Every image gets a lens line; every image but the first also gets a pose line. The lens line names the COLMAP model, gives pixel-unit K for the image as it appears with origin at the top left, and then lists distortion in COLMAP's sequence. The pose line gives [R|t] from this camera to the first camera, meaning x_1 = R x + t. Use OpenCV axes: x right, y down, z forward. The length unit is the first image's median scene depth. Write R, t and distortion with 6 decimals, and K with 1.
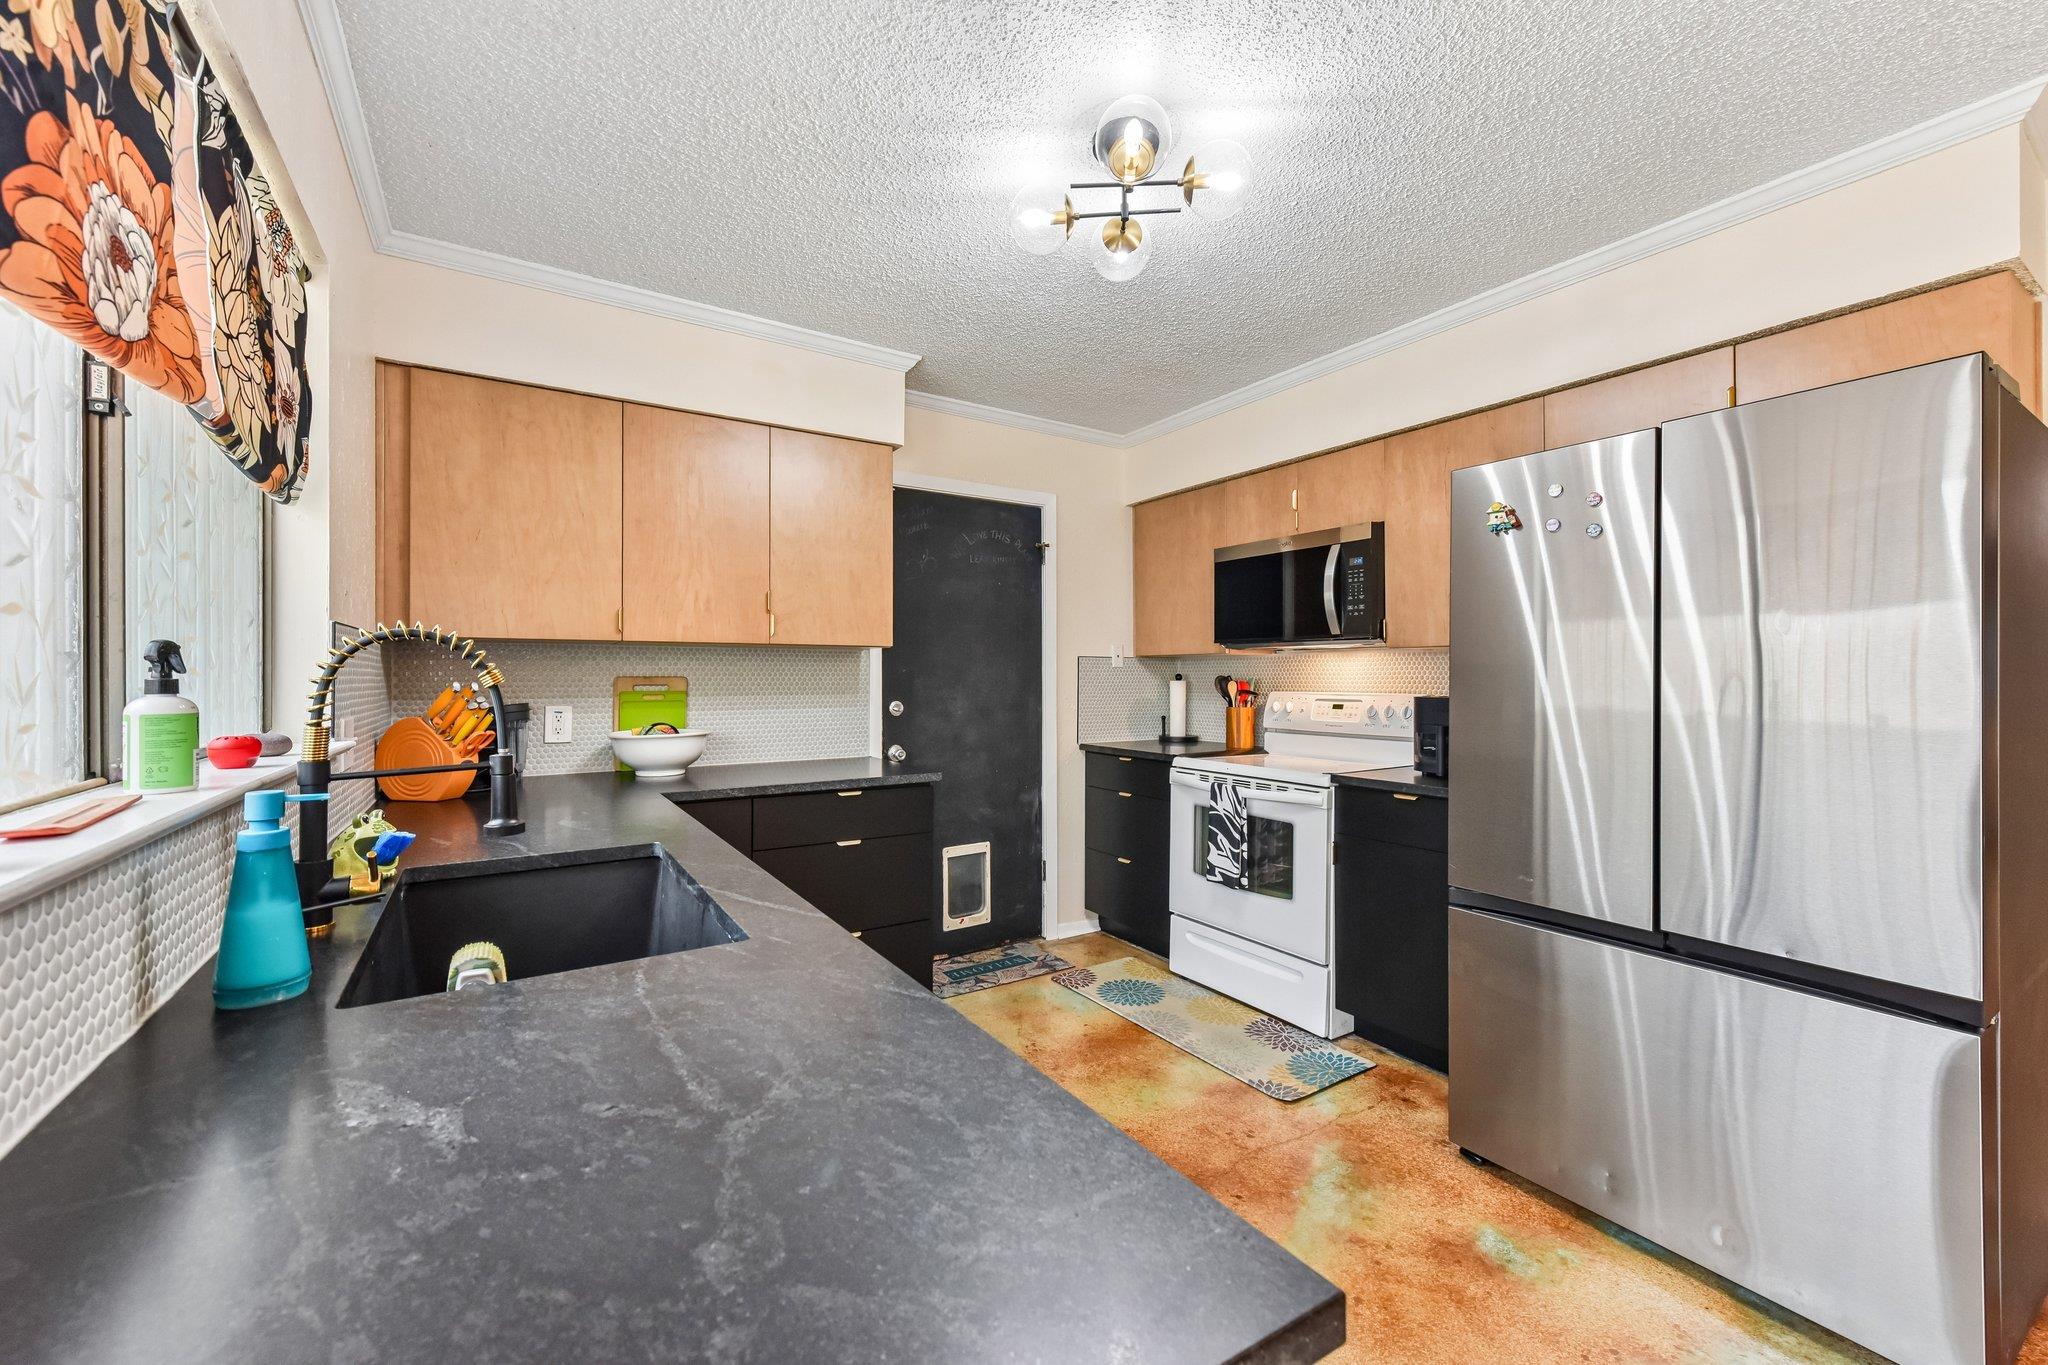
lens RADIAL K [[807.9, 0, 1032.7], [0, 807.9, 672.1], [0, 0, 1]] dist [0.008912, -0.001963]
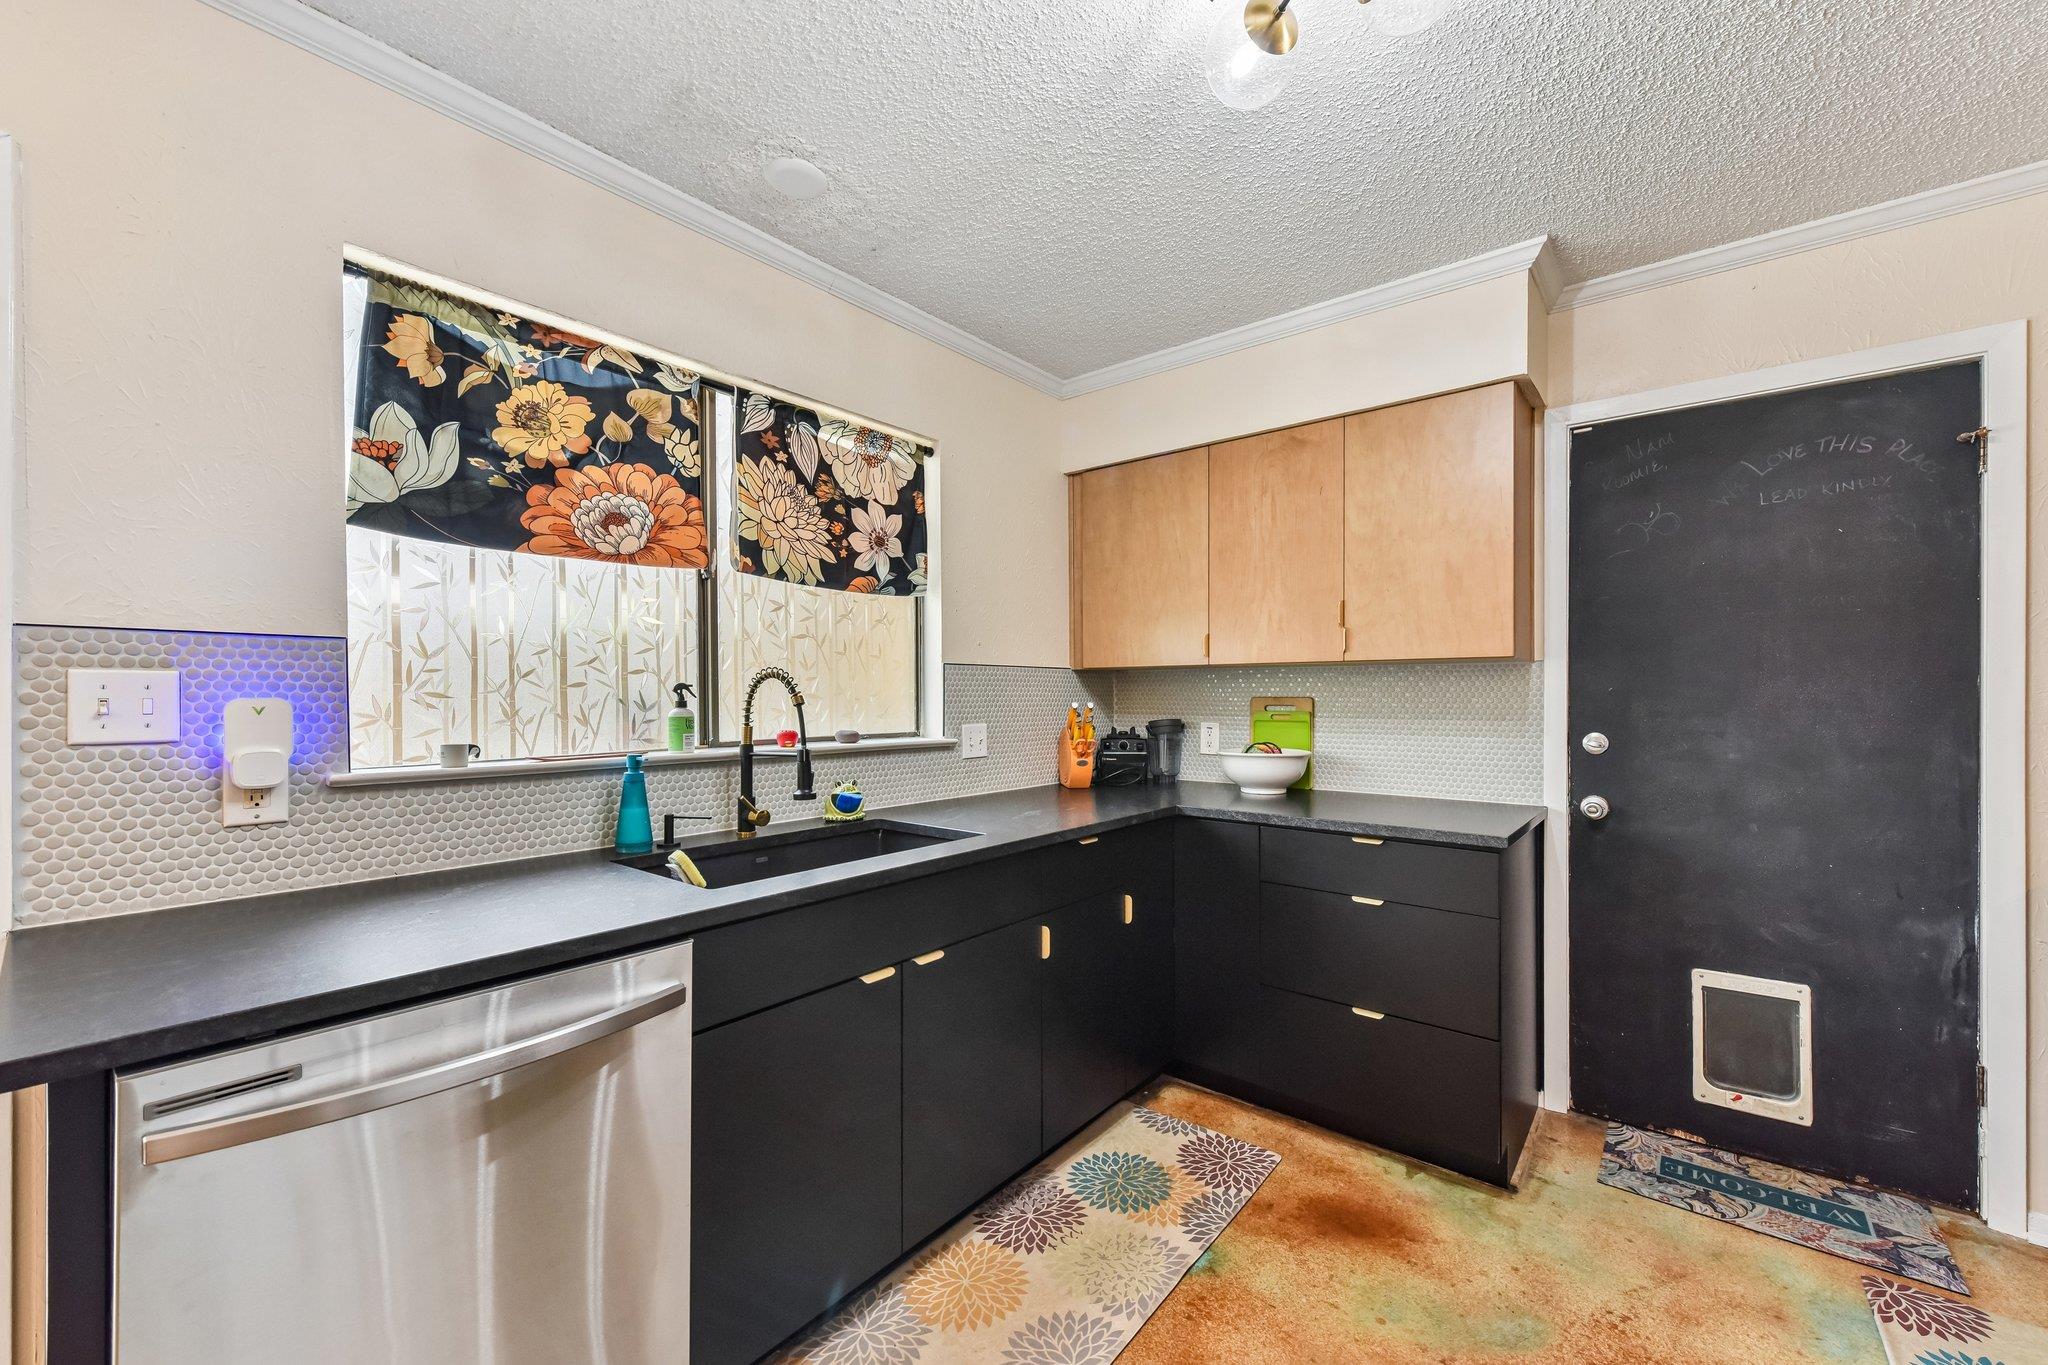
lens RADIAL K [[807.9, 0, 1036.3], [0, 807.9, 699.2], [0, 0, 1]] dist [0.008912, -0.001963]
pose [[0.320423, 0.005351, -0.947259, 0.343060], [0.006210, 0.999951, 0.007749, -0.001496], [0.947254, -0.008365, 0.320374, 0.323841]]
